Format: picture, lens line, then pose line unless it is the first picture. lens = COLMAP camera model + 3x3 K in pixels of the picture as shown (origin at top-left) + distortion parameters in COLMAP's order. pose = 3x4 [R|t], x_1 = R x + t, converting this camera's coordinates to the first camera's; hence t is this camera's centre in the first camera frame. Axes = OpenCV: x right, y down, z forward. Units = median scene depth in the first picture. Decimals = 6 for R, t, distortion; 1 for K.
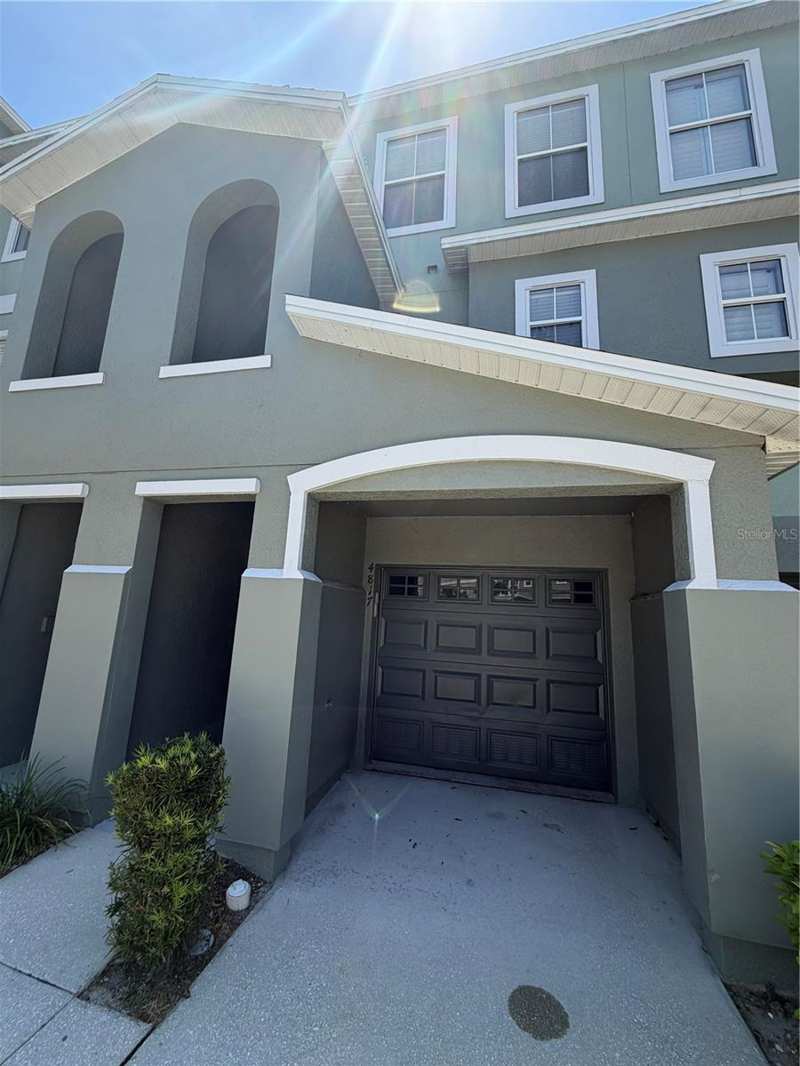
lens RADIAL K [[425.0, 0, 400.3], [0, 425.0, 530.7], [0, 0, 1]] dist [-0.000046, 0.000167]
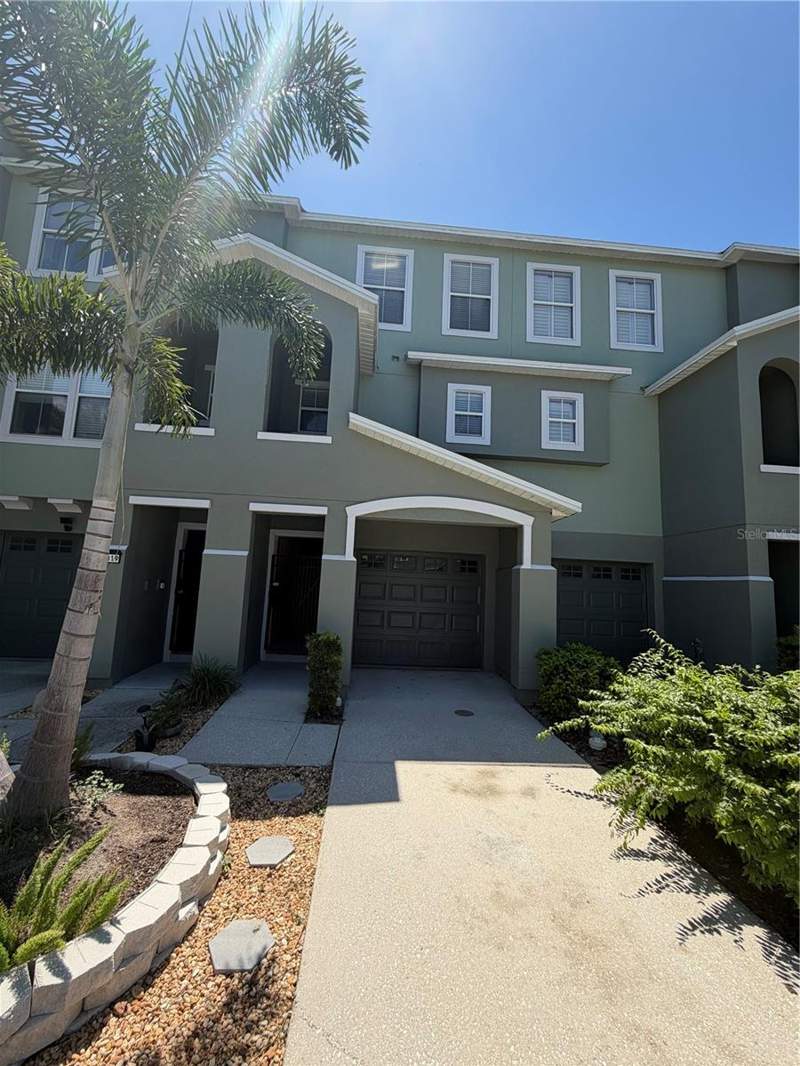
lens RADIAL K [[425.0, 0, 399.6], [0, 425.0, 531.0], [0, 0, 1]] dist [-0.000046, 0.000167]
pose [[0.954151, 0.032911, 0.297511, -0.506261], [-0.056765, 0.995796, 0.071894, -0.146763], [-0.293894, -0.085486, 0.952008, -0.771033]]
